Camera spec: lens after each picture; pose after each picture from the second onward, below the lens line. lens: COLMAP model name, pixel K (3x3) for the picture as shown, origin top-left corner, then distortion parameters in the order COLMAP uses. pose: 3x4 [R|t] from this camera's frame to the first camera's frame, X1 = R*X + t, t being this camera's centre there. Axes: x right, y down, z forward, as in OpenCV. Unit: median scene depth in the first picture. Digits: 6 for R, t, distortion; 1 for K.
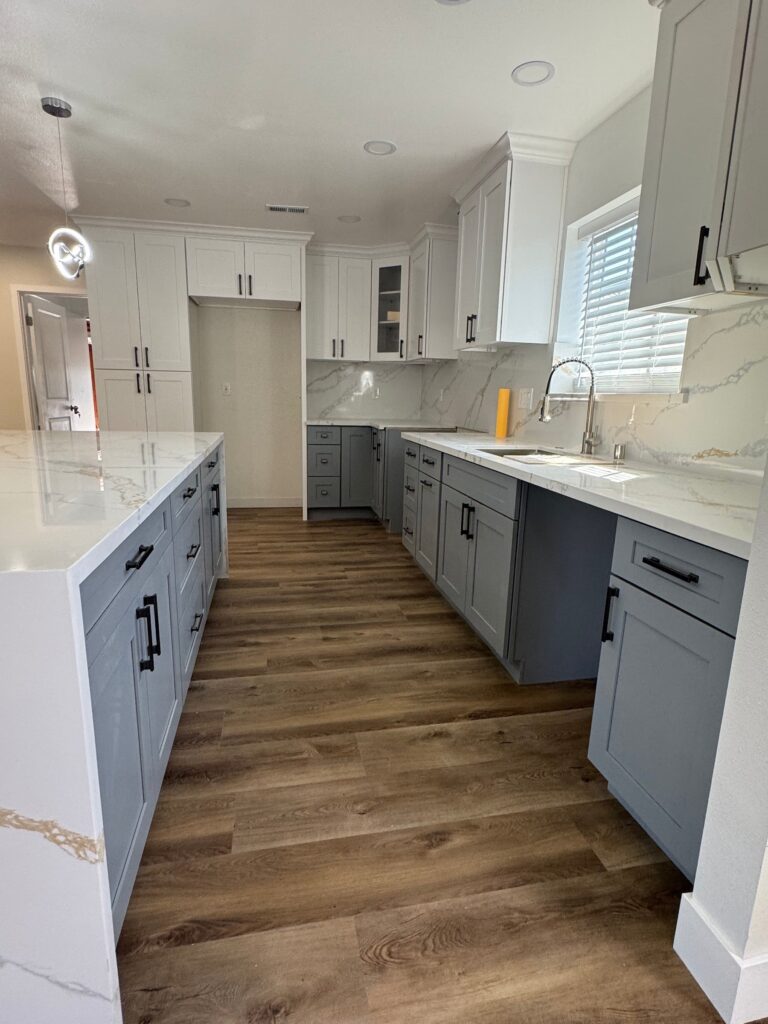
lens RADIAL K [[533.1, 0, 384.0], [0, 533.1, 512.0], [0, 0, 1]] dist [-0.000246, 0.000173]
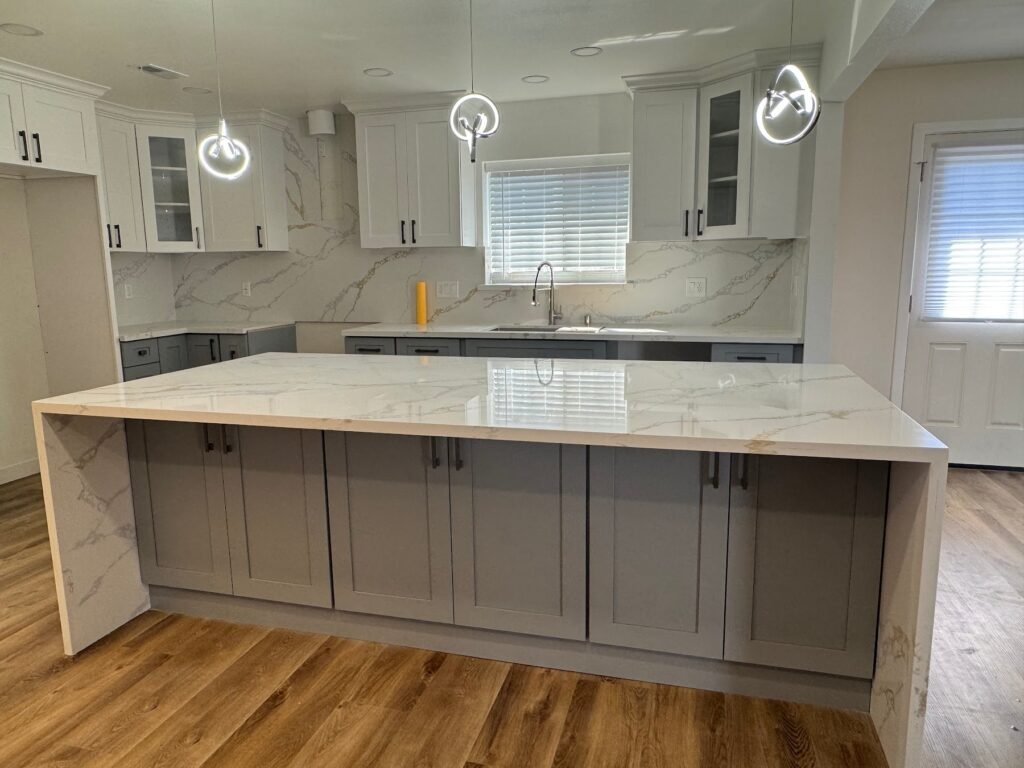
lens RADIAL K [[641.5, 0, 512.0], [0, 641.5, 384.0], [0, 0, 1]] dist [-0.034479, -0.001346]
pose [[0.480449, -0.183566, 0.857596, -0.999118], [0.214991, 0.972666, 0.087753, -0.107937], [-0.850263, 0.142214, 0.506782, 0.191083]]
